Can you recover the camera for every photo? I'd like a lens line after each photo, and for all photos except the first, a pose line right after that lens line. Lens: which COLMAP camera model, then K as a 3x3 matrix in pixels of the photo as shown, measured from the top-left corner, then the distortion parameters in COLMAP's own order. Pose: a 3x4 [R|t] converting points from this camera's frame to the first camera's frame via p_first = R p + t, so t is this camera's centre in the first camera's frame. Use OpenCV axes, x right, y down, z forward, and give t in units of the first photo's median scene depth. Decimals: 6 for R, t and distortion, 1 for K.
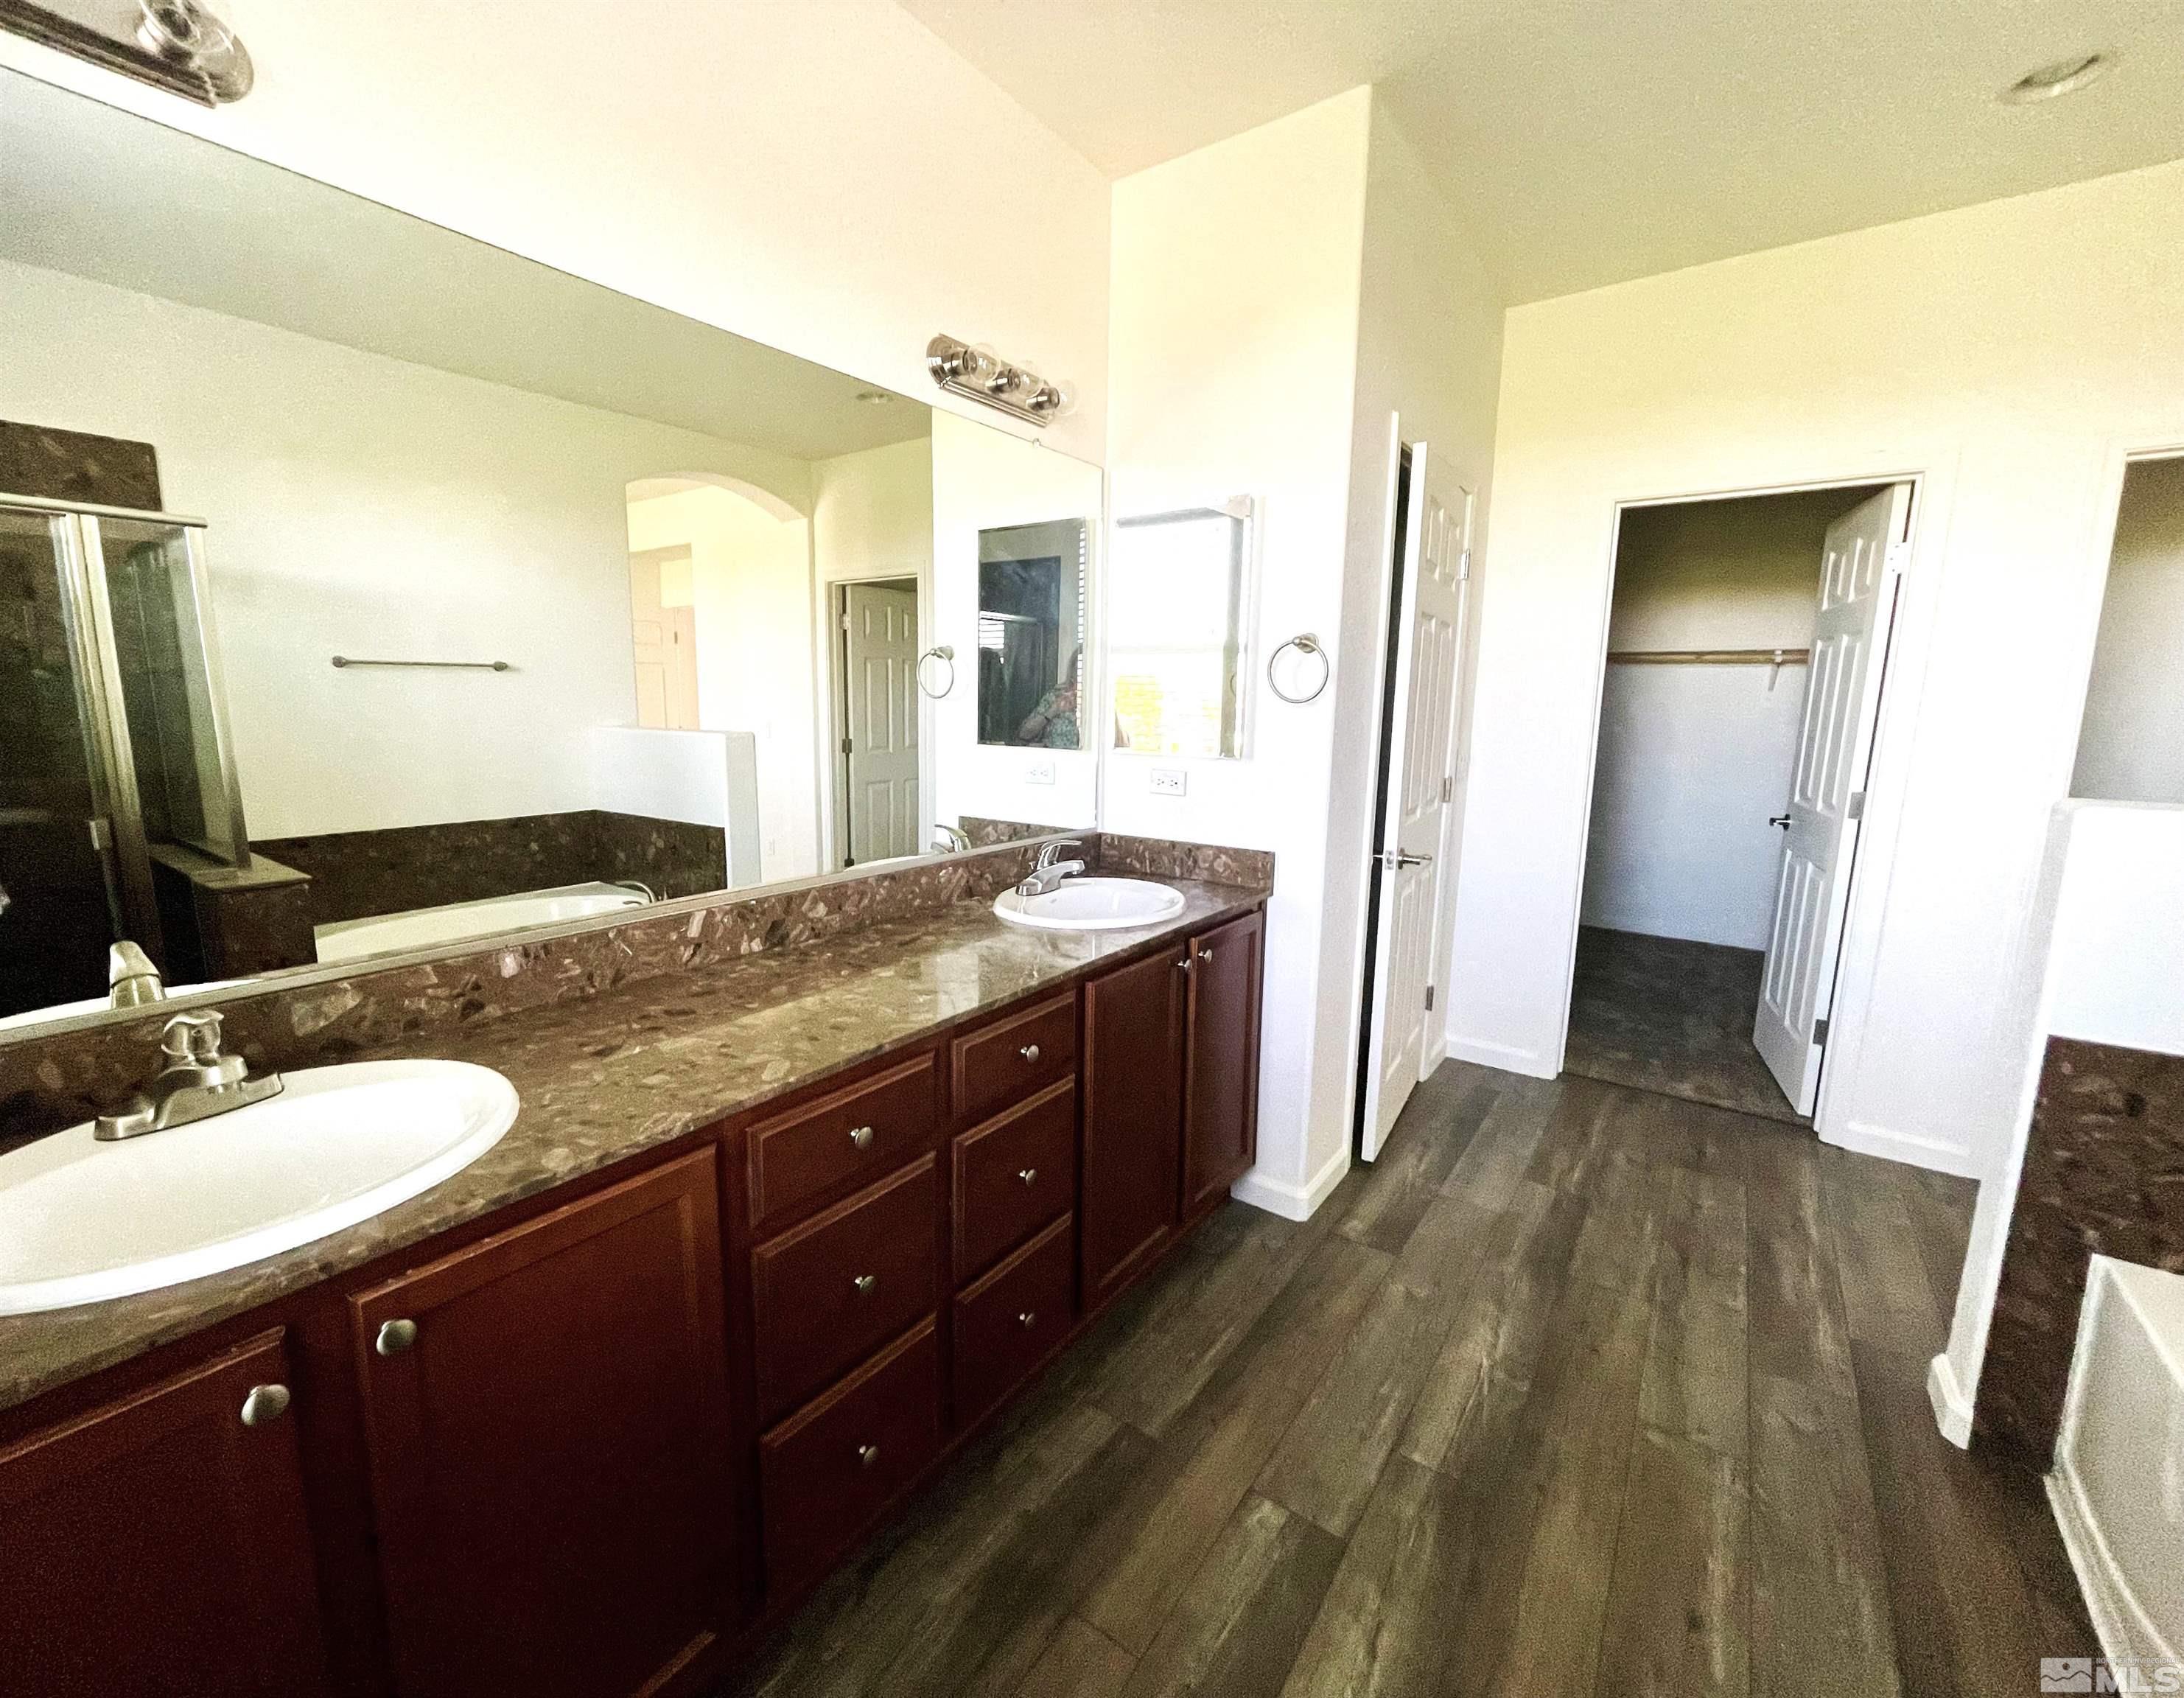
lens RADIAL K [[901.3, 0, 1054.8], [0, 901.3, 849.2], [0, 0, 1]] dist [-0.003236, 0.000237]
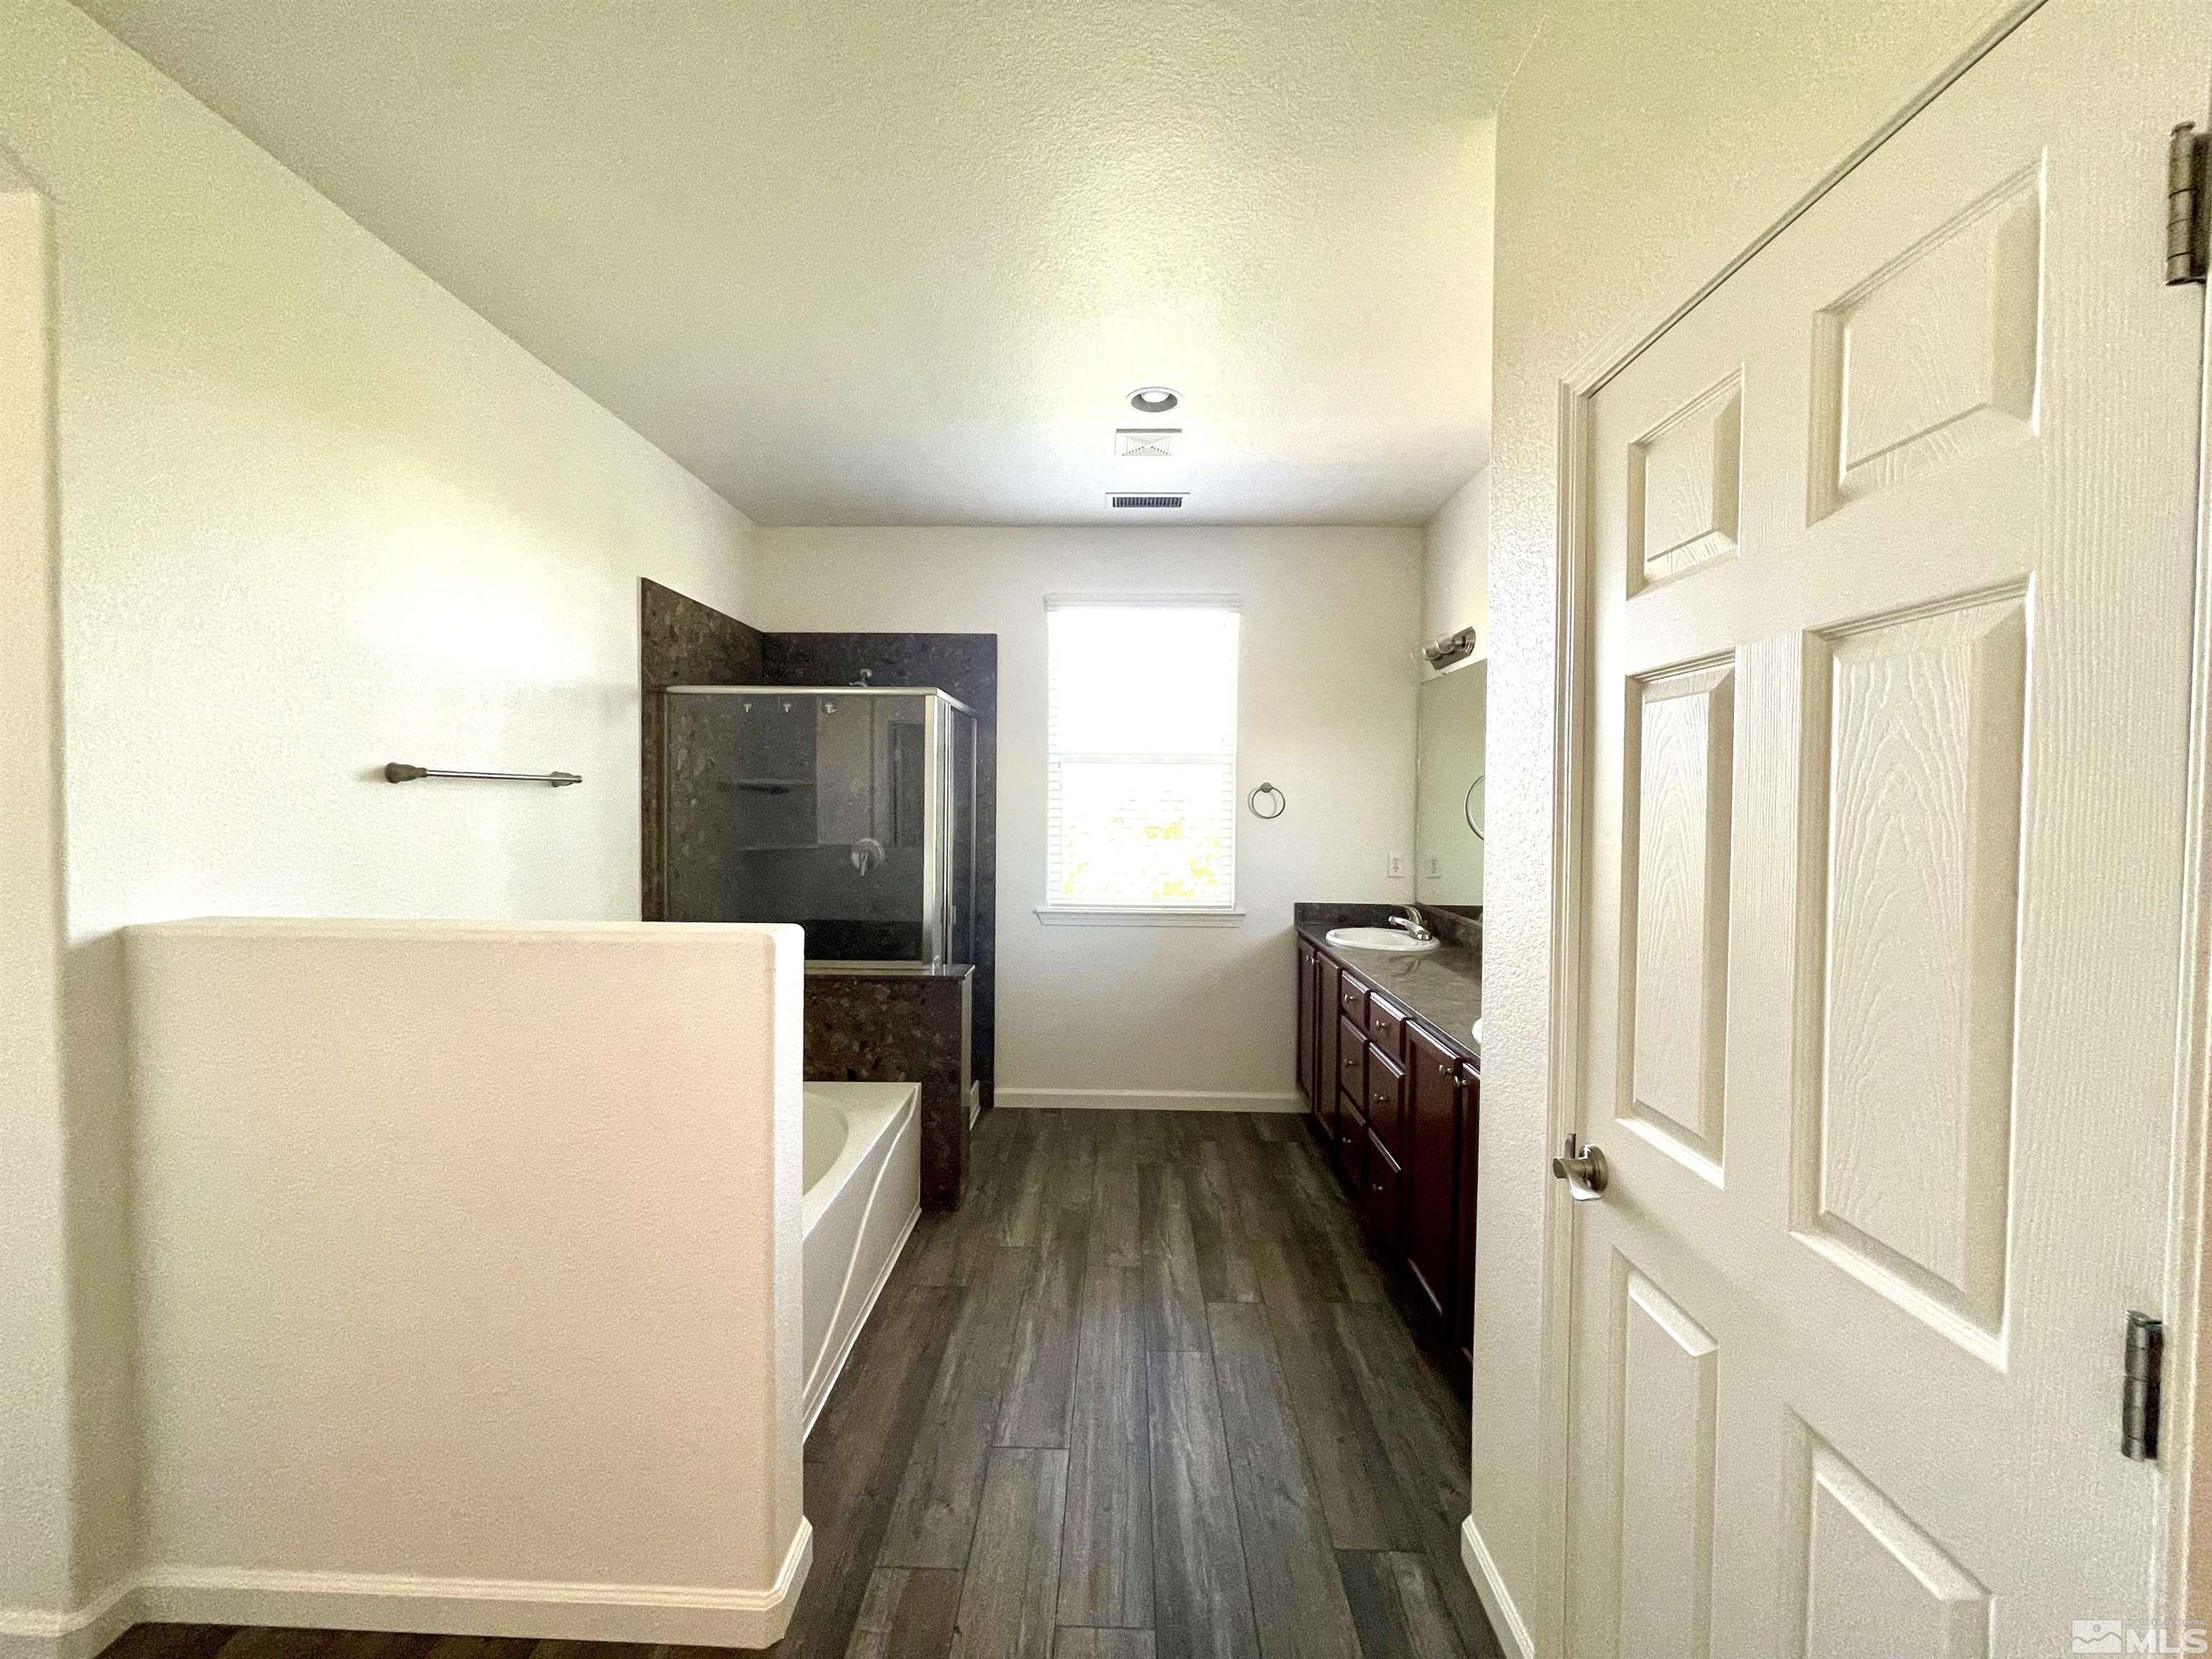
lens RADIAL K [[893.1, 0, 1100.2], [0, 893.1, 825.1], [0, 0, 1]] dist [-0.004038, 0.001301]
pose [[-0.811913, -0.000343, -0.583778, 1.233505], [-0.110520, 0.982006, 0.153133, -0.317572], [0.573221, 0.188850, -0.797341, 1.713126]]
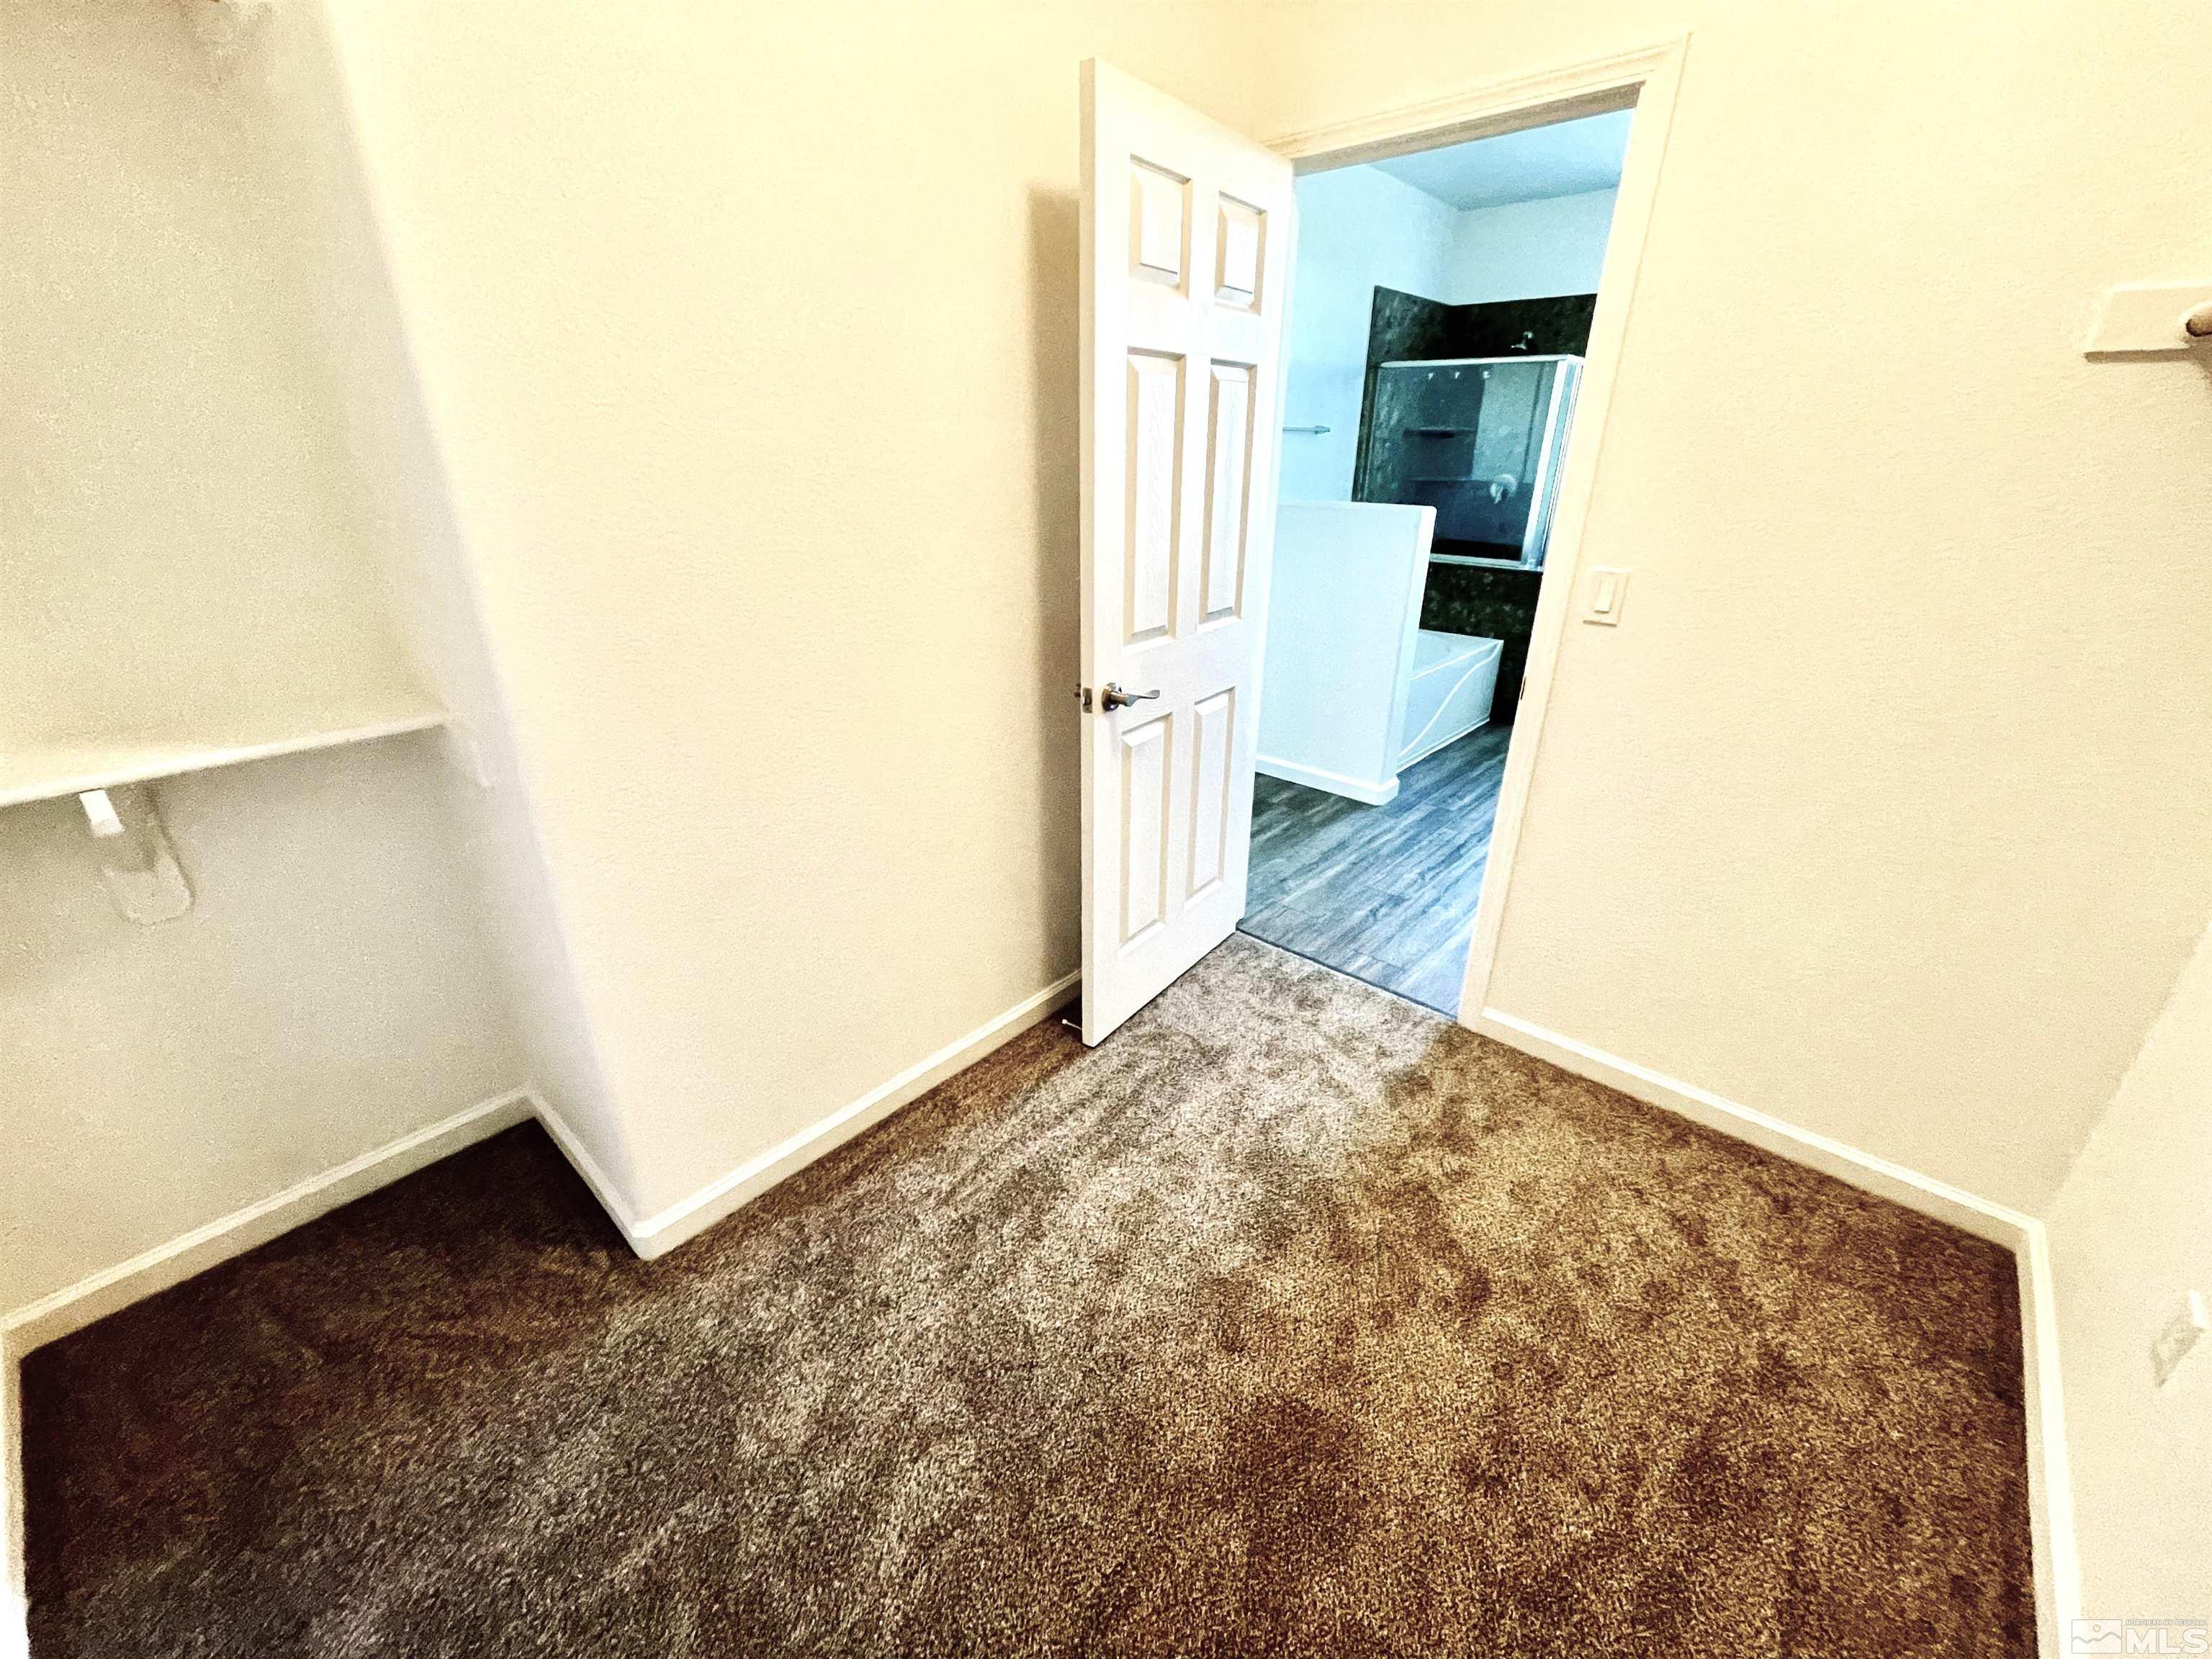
lens RADIAL K [[893.1, 0, 1109.7], [0, 893.1, 827.4], [0, 0, 1]] dist [-0.004038, 0.001301]
pose [[-0.997316, -0.042931, 0.059312, 1.504103], [-0.004193, 0.842223, 0.539112, -0.492067], [-0.073098, 0.537417, -0.840143, 2.873340]]
